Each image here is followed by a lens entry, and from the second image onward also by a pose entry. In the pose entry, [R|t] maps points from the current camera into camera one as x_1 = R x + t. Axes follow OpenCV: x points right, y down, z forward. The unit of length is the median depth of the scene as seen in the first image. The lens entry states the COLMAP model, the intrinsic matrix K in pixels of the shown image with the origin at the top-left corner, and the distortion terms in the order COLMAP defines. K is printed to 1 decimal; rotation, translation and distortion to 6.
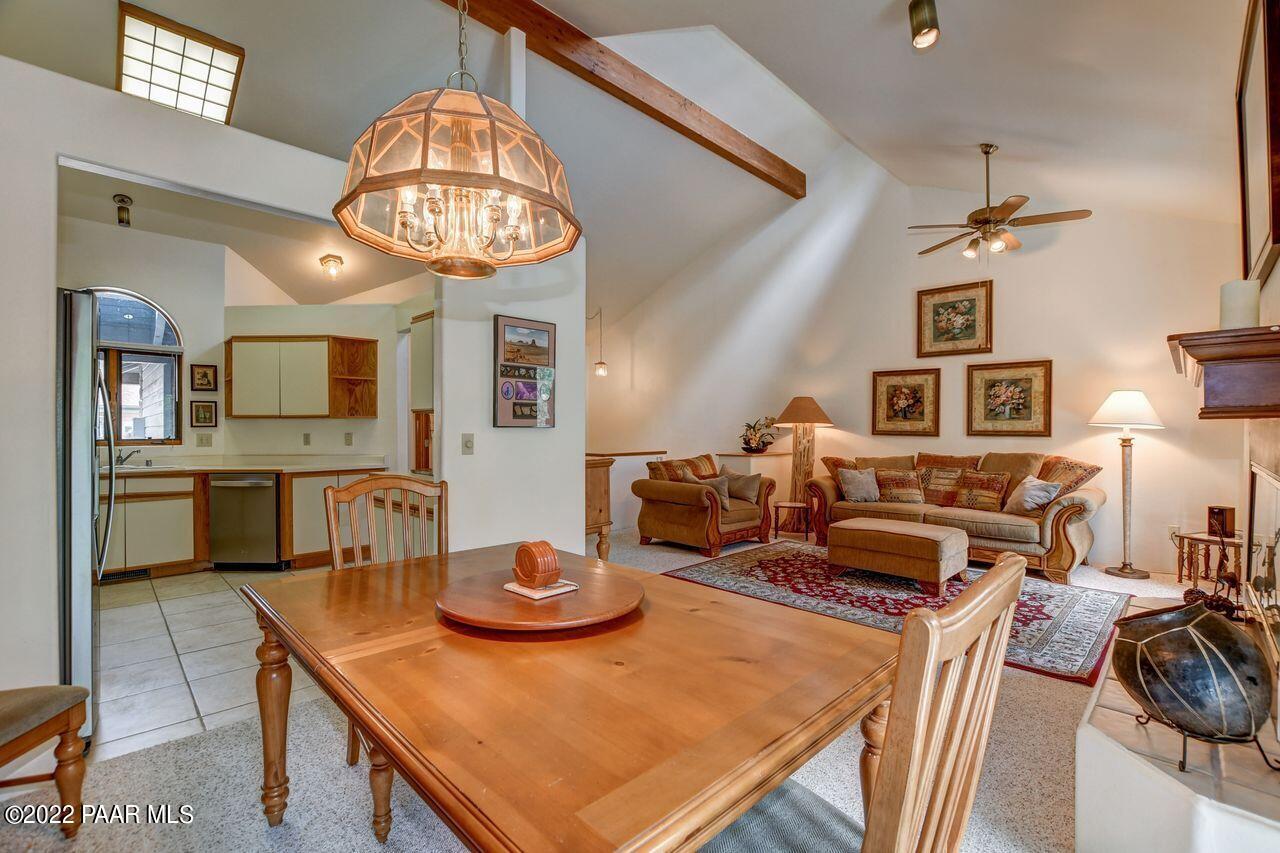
lens RADIAL K [[571.7, 0, 640.7], [0, 571.7, 429.0], [0, 0, 1]] dist [-0.003505, -0.000085]
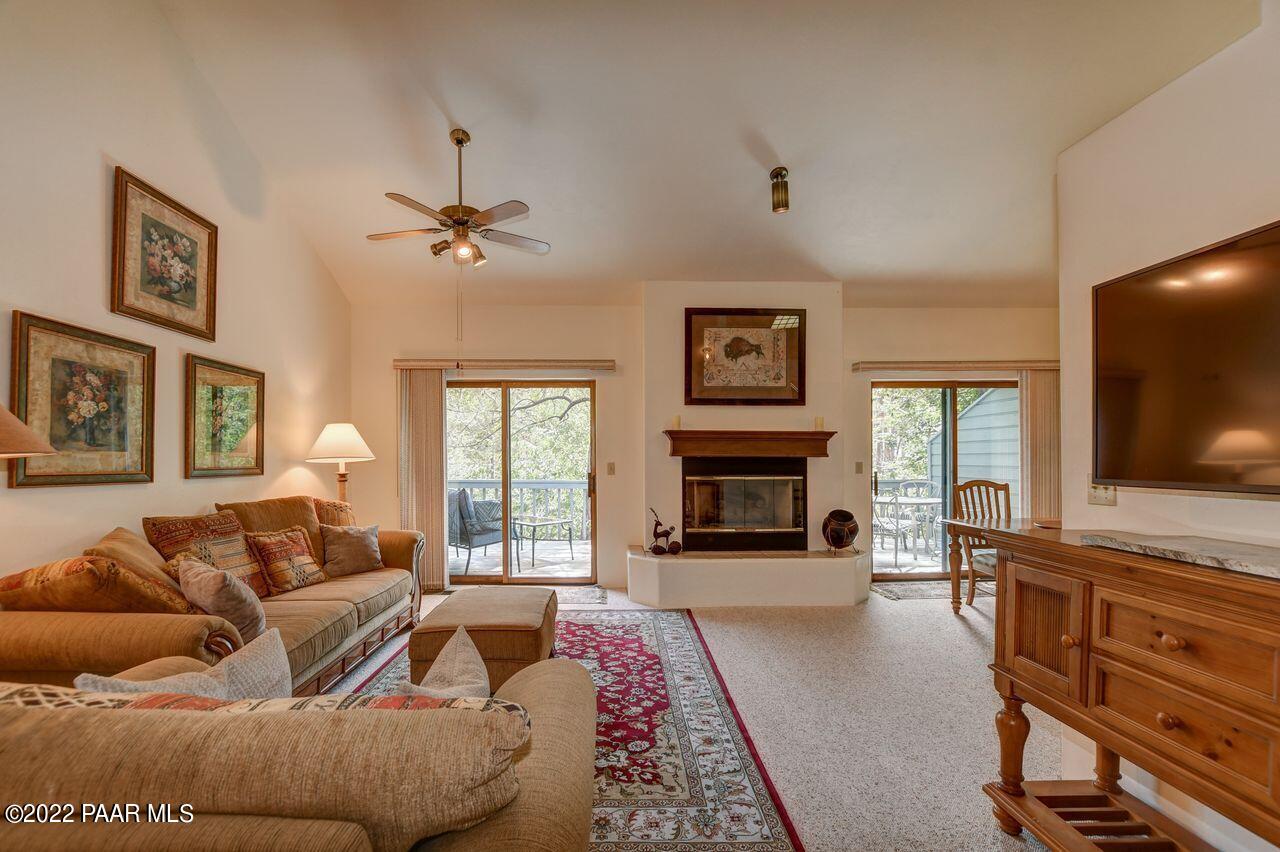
lens RADIAL K [[555.4, 0, 611.4], [0, 555.4, 455.4], [0, 0, 1]] dist [-0.008274, 0.000049]
pose [[-0.701523, 0.004621, 0.712632, -0.115271], [0.006377, 0.999980, -0.000206, -0.008707], [-0.712618, 0.004400, -0.701538, 1.142110]]
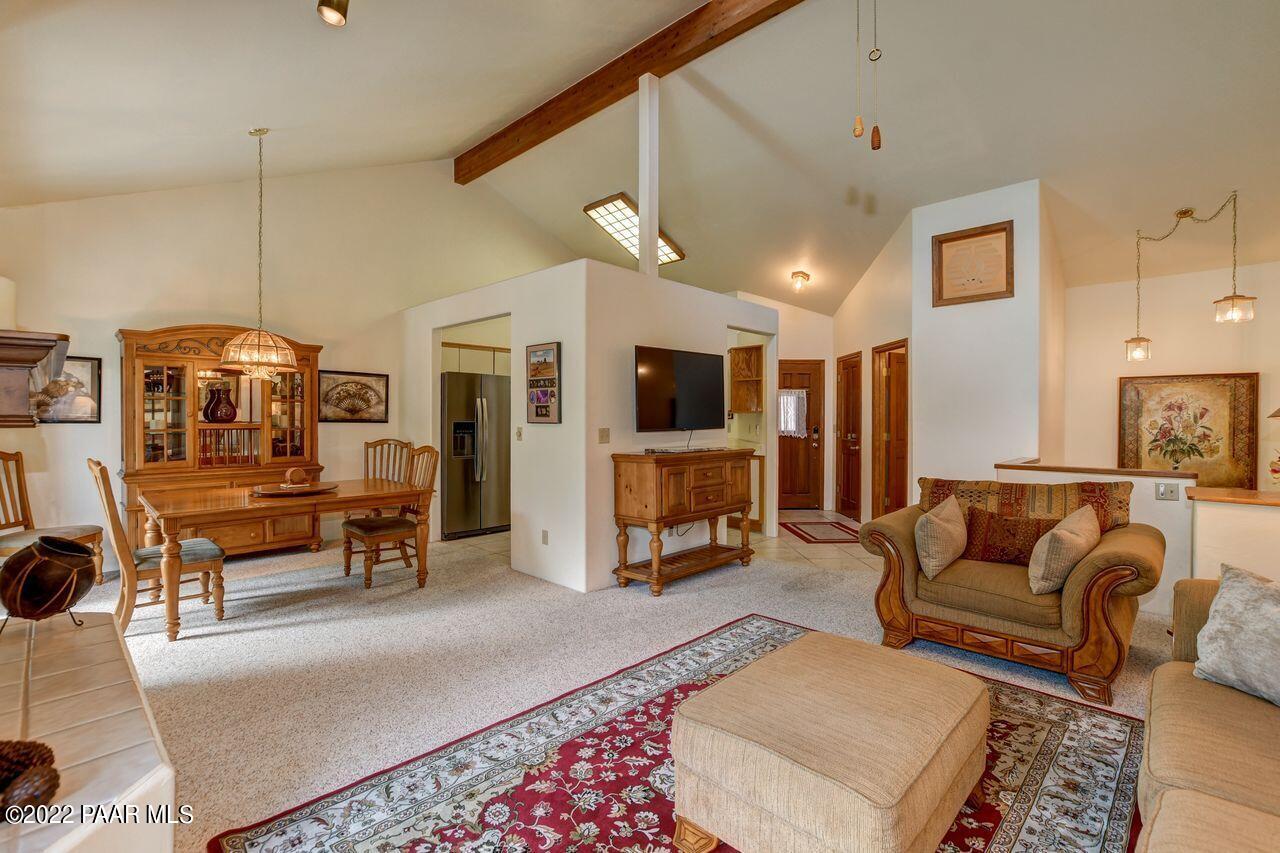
lens RADIAL K [[579.2, 0, 640.0], [0, 579.2, 426.5], [0, 0, 1]] dist [-0.022763, -0.000103]
pose [[-0.001712, 0.017741, -0.999841, 0.690505], [-0.000252, 0.999843, 0.017742, -0.011568], [0.999999, 0.000283, -0.001708, 0.722030]]
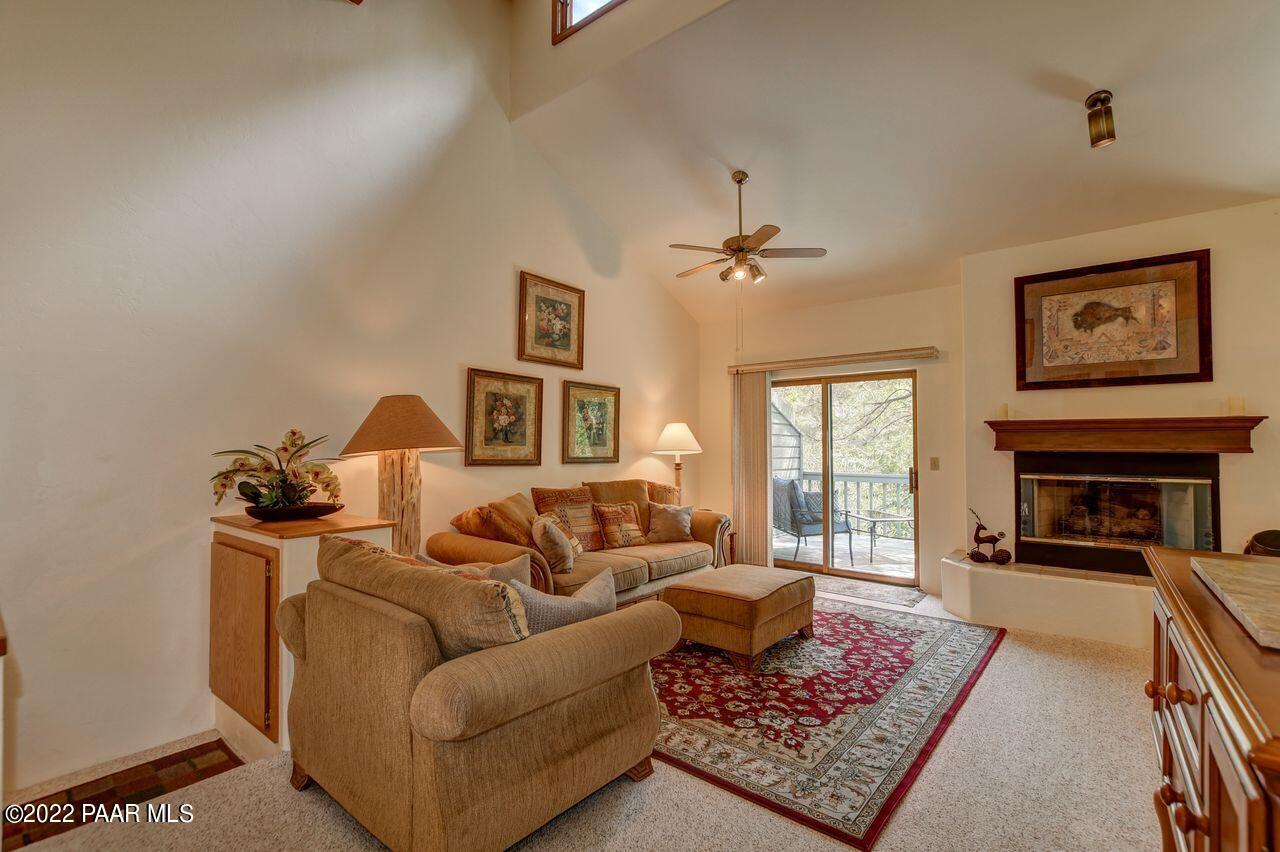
lens RADIAL K [[564.6, 0, 653.5], [0, 564.6, 433.4], [0, 0, 1]] dist [-0.002693, 0.000014]
pose [[-0.102109, 0.028972, 0.994351, -0.282612], [0.002116, 0.999580, -0.028907, -0.009214], [-0.994771, -0.000847, -0.102127, 1.004112]]
